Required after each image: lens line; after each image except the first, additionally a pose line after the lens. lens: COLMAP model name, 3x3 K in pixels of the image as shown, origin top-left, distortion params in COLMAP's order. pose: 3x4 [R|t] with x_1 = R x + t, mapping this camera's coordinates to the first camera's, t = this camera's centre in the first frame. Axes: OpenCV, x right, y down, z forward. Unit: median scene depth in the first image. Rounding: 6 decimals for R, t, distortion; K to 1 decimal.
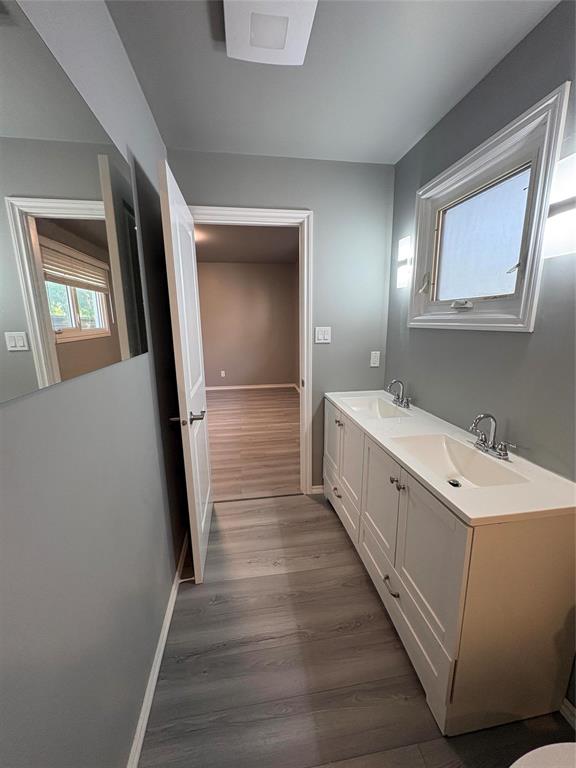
lens RADIAL K [[307.6, 0, 289.7], [0, 307.6, 383.1], [0, 0, 1]] dist [-0.000905, -0.000203]
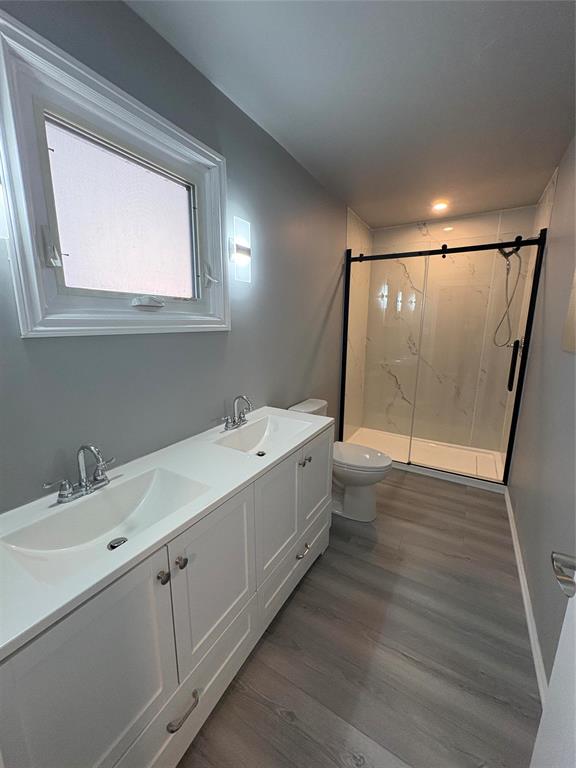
lens RADIAL K [[307.6, 0, 289.7], [0, 307.6, 383.1], [0, 0, 1]] dist [-0.000905, -0.000203]
pose [[-0.767705, -0.123356, 0.628818, -0.268128], [0.129519, 0.931173, 0.340796, -0.315342], [-0.627578, 0.343075, -0.698889, 1.553016]]
